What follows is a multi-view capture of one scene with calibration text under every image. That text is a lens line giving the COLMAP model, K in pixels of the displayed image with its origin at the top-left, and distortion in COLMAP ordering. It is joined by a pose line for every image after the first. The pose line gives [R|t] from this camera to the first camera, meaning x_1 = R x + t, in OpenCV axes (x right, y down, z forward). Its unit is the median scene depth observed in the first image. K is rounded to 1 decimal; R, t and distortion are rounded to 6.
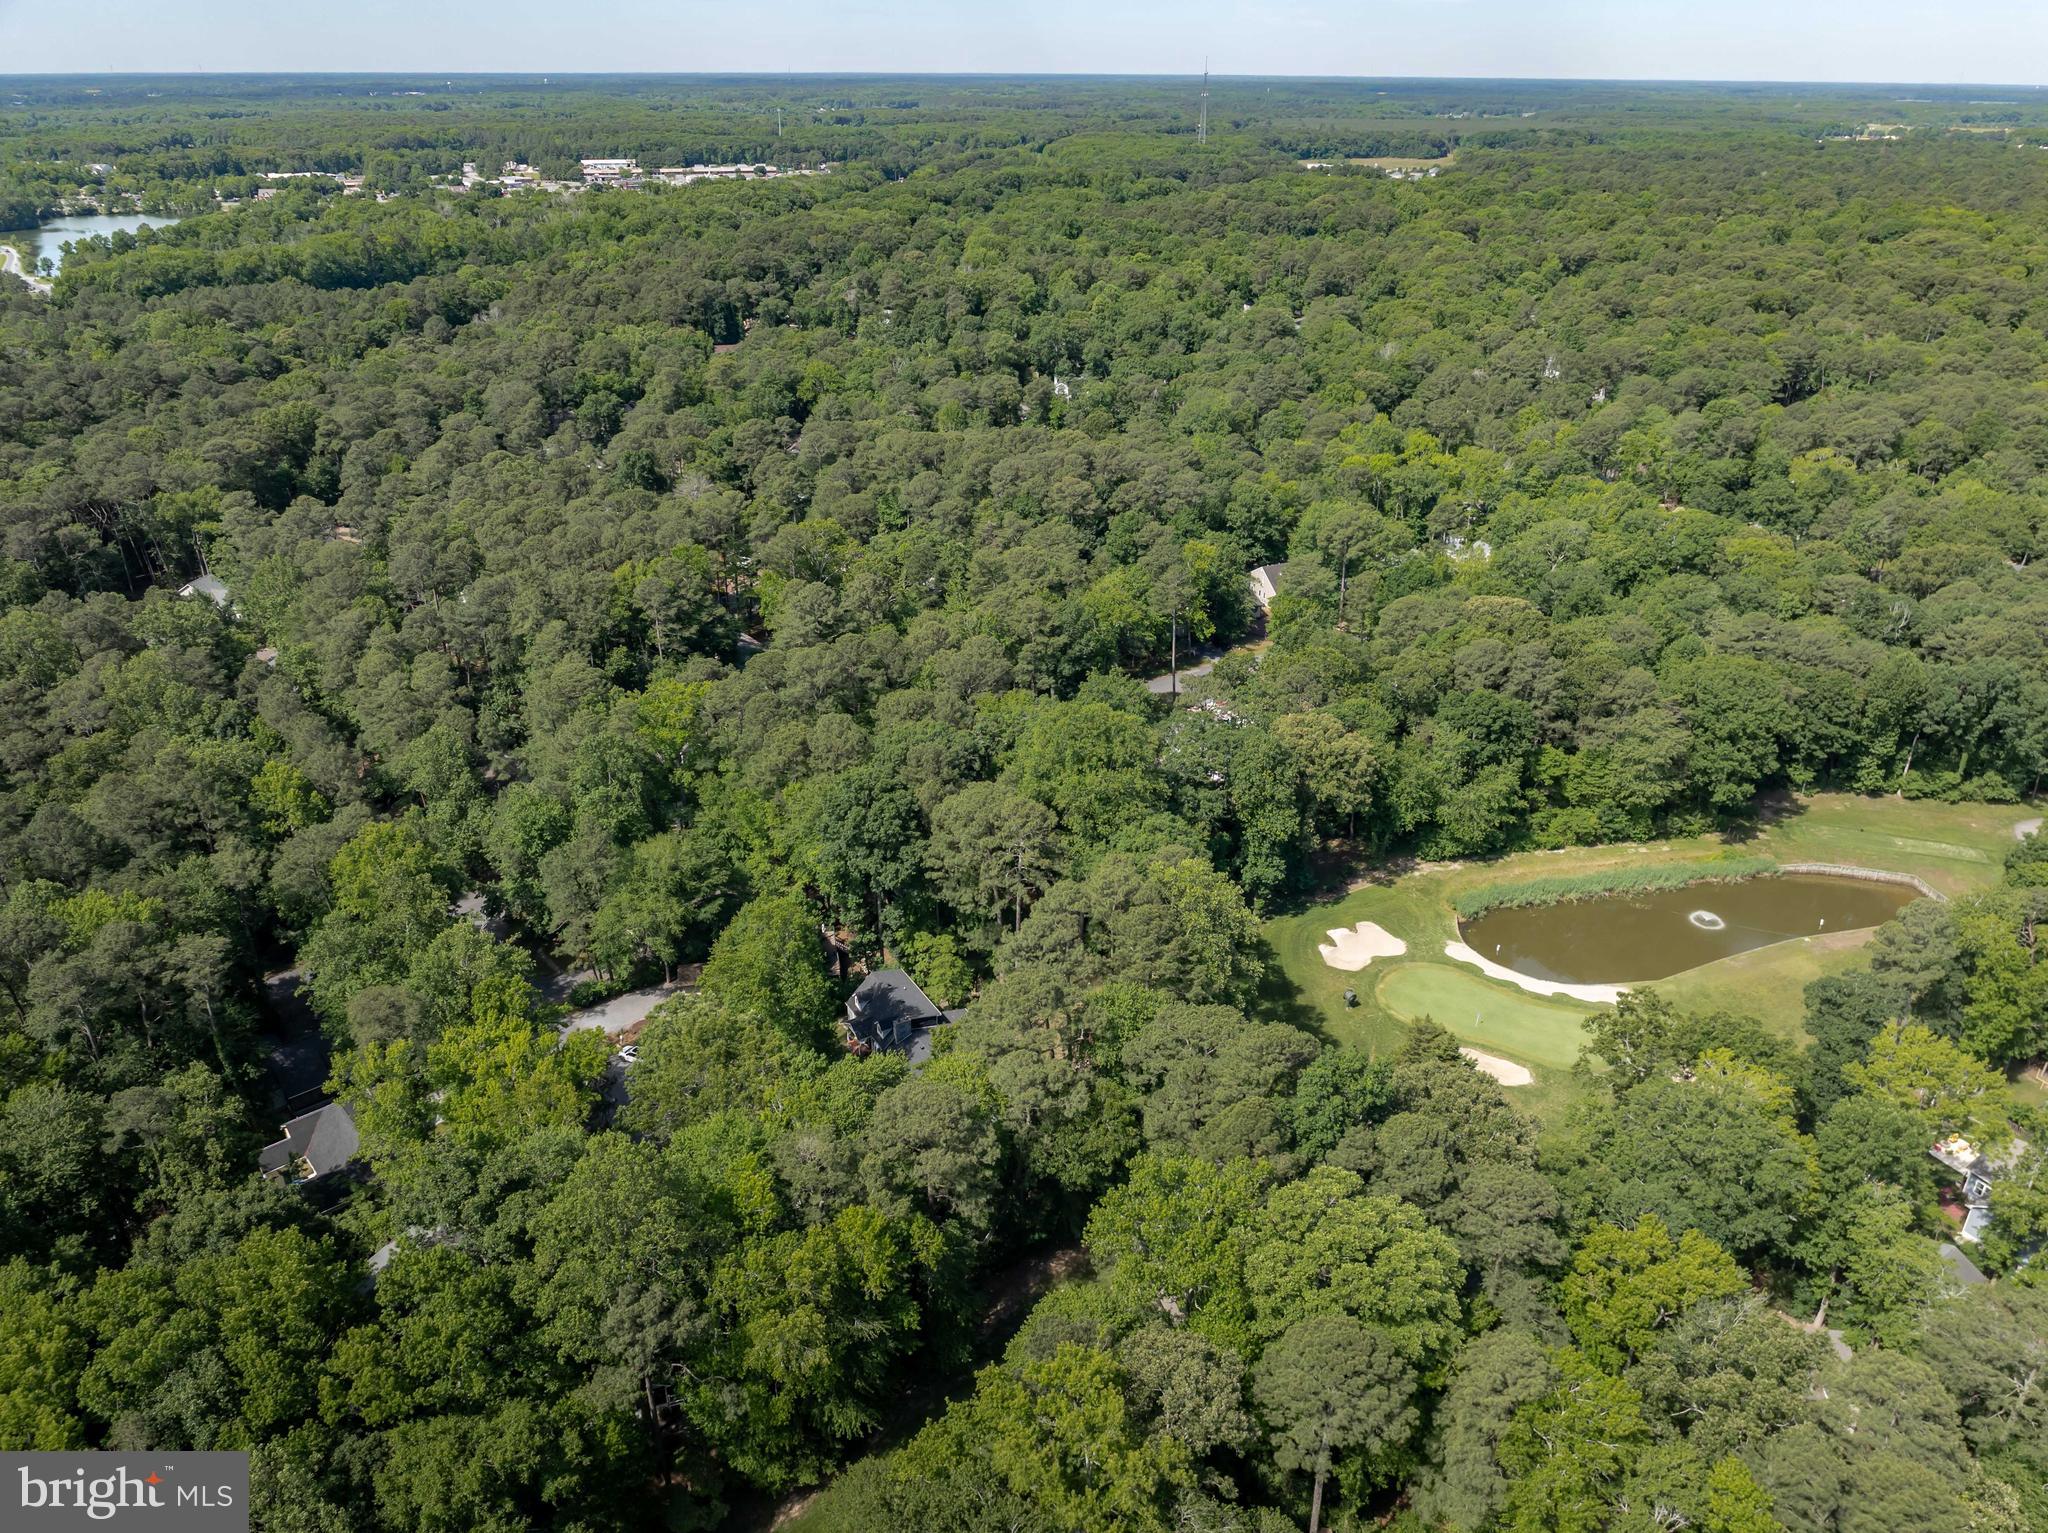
lens RADIAL K [[1443.5, 0, 1029.9], [0, 1443.5, 770.8], [0, 0, 1]] dist [-0.035286, 0.022066]
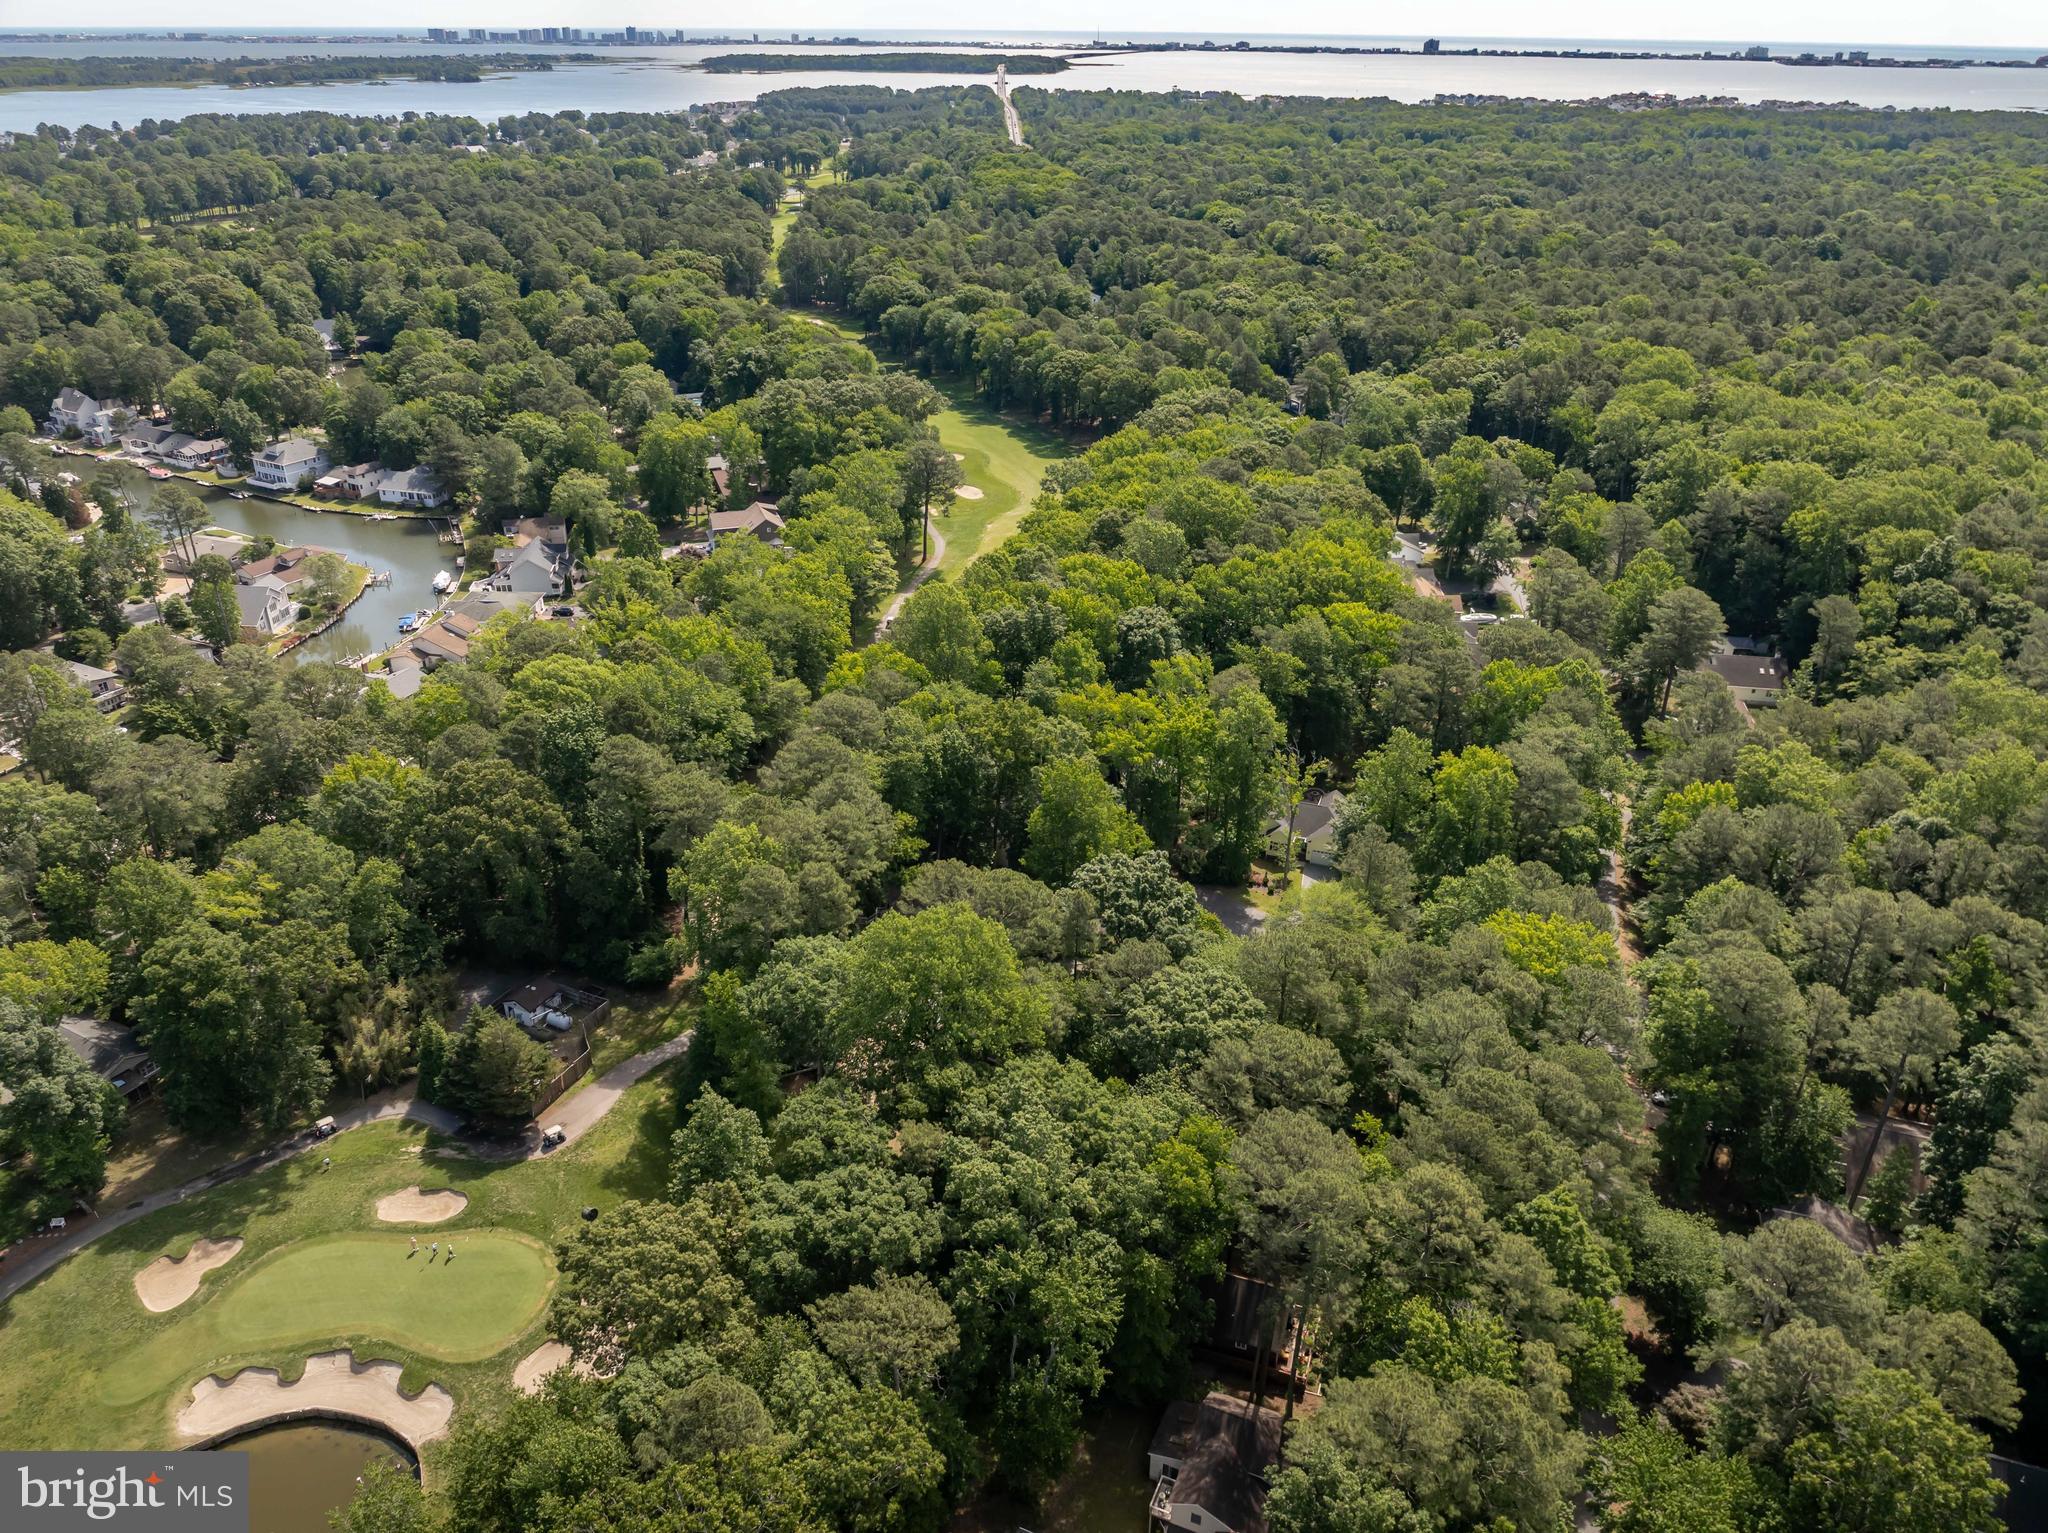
lens RADIAL K [[1443.5, 0, 1023.2], [0, 1443.5, 772.1], [0, 0, 1]] dist [-0.035286, 0.022066]
pose [[-0.878555, 0.214923, -0.426555, 0.229449], [-0.219247, 0.611943, 0.759906, -0.497939], [0.424348, 0.761140, -0.490504, 1.003821]]
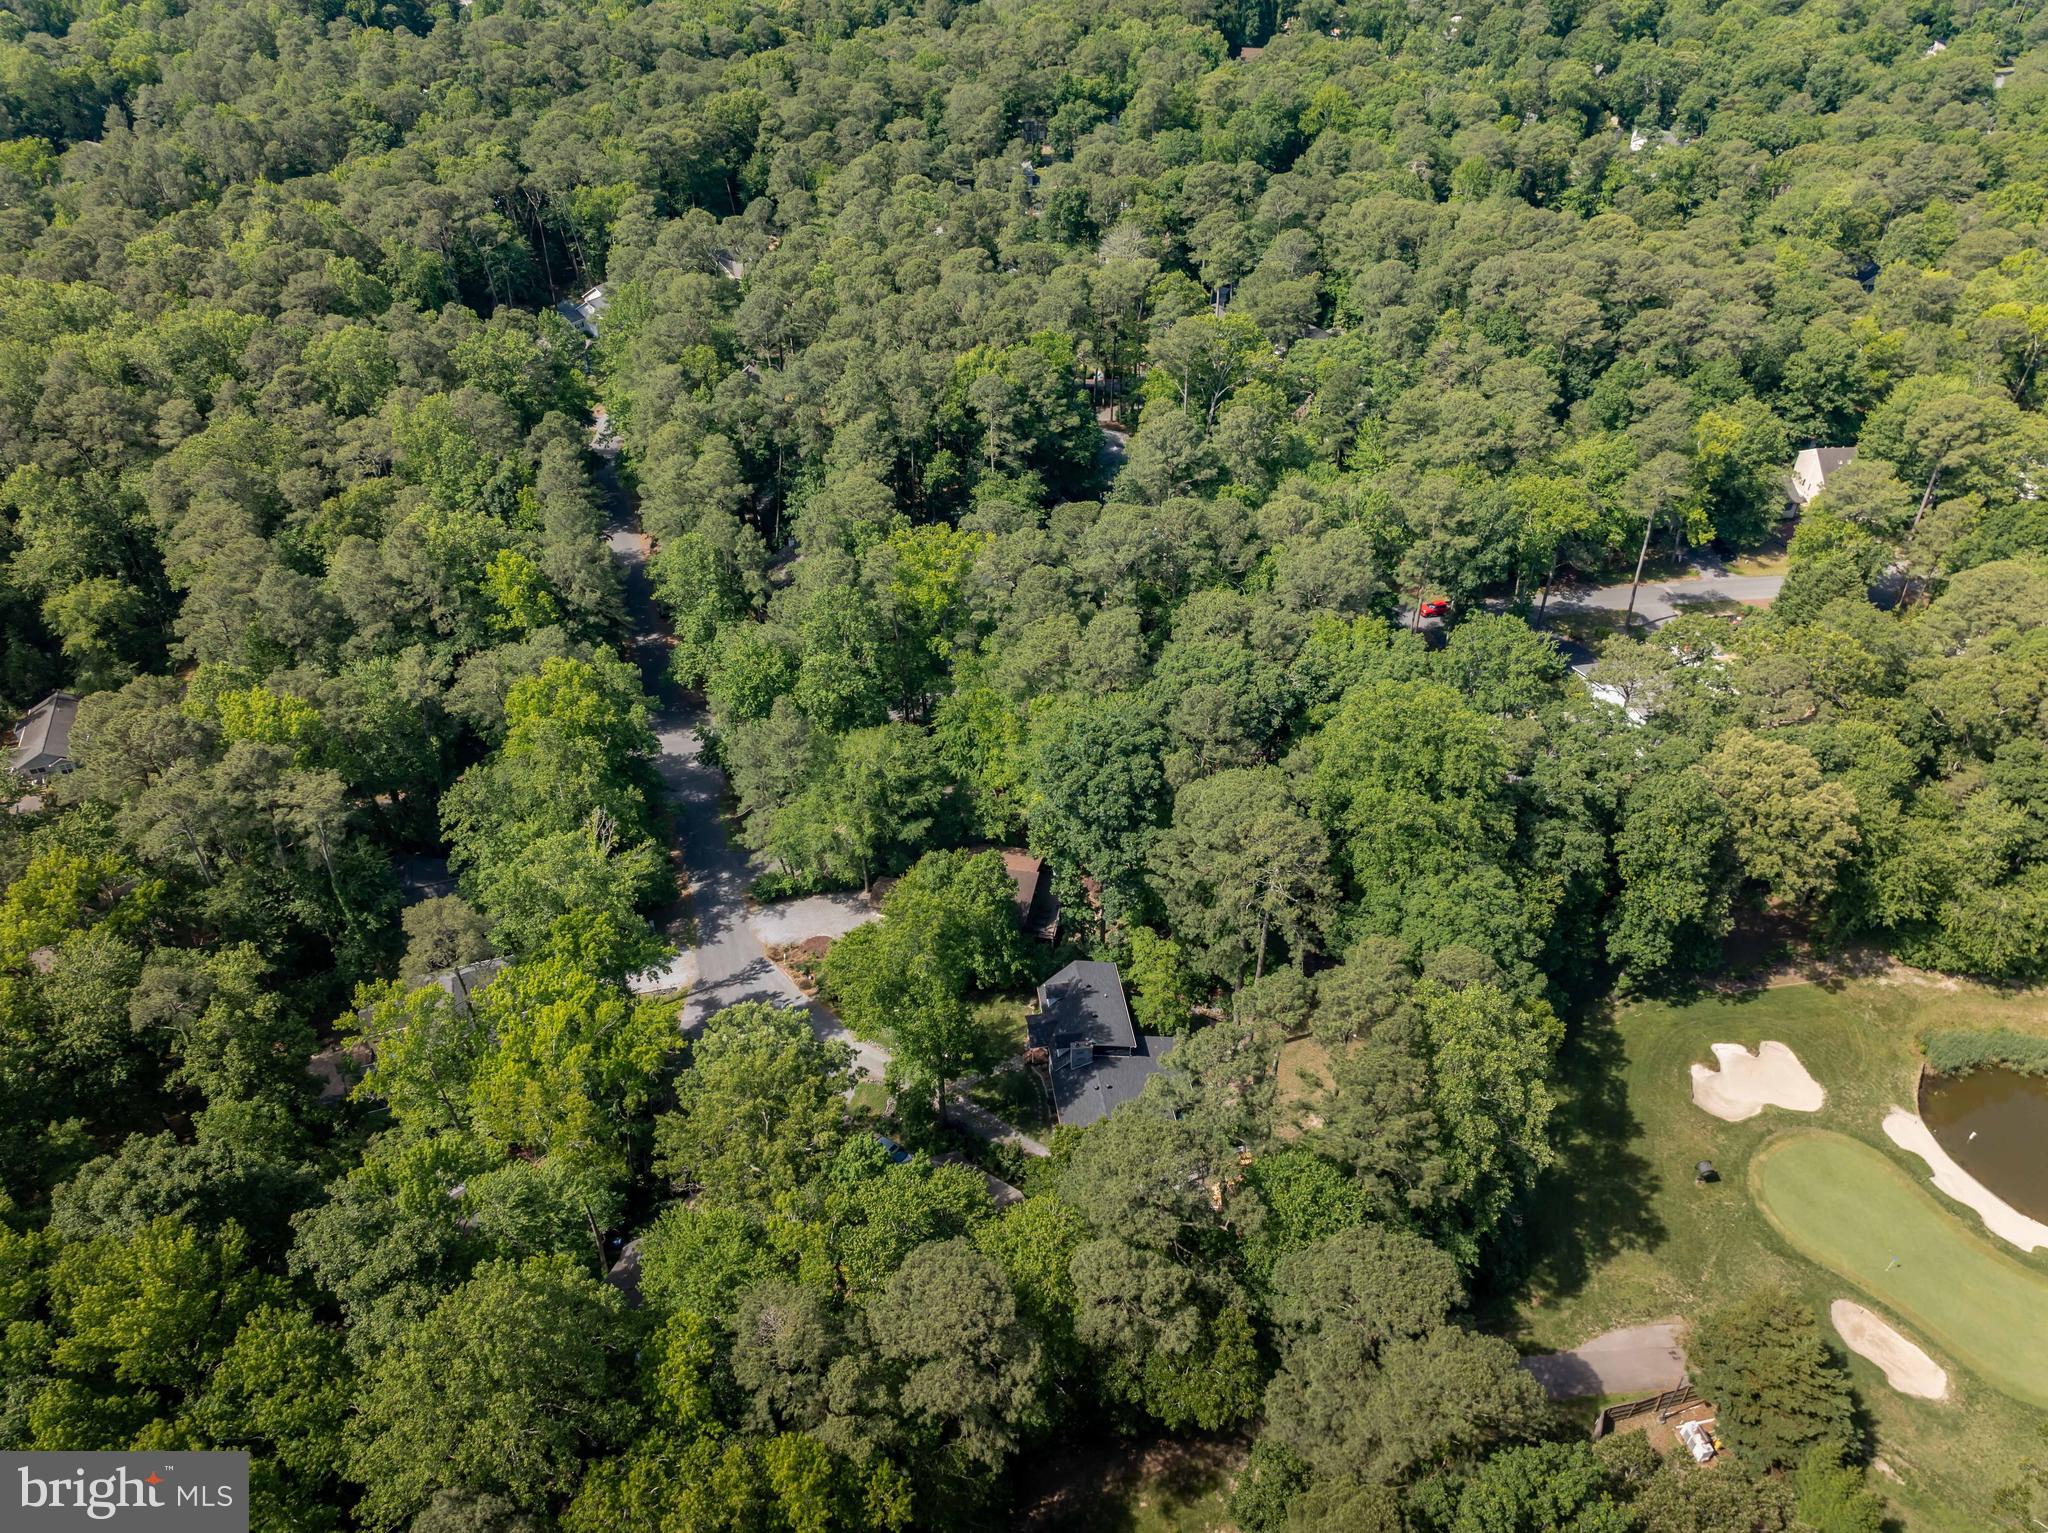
lens RADIAL K [[1443.5, 0, 1025.0], [0, 1443.5, 766.5], [0, 0, 1]] dist [-0.035286, 0.022066]
pose [[0.923303, 0.229944, -0.307633, 0.065002], [-0.167612, 0.961913, 0.215938, -0.099725], [0.345570, -0.147813, 0.926678, 0.201721]]
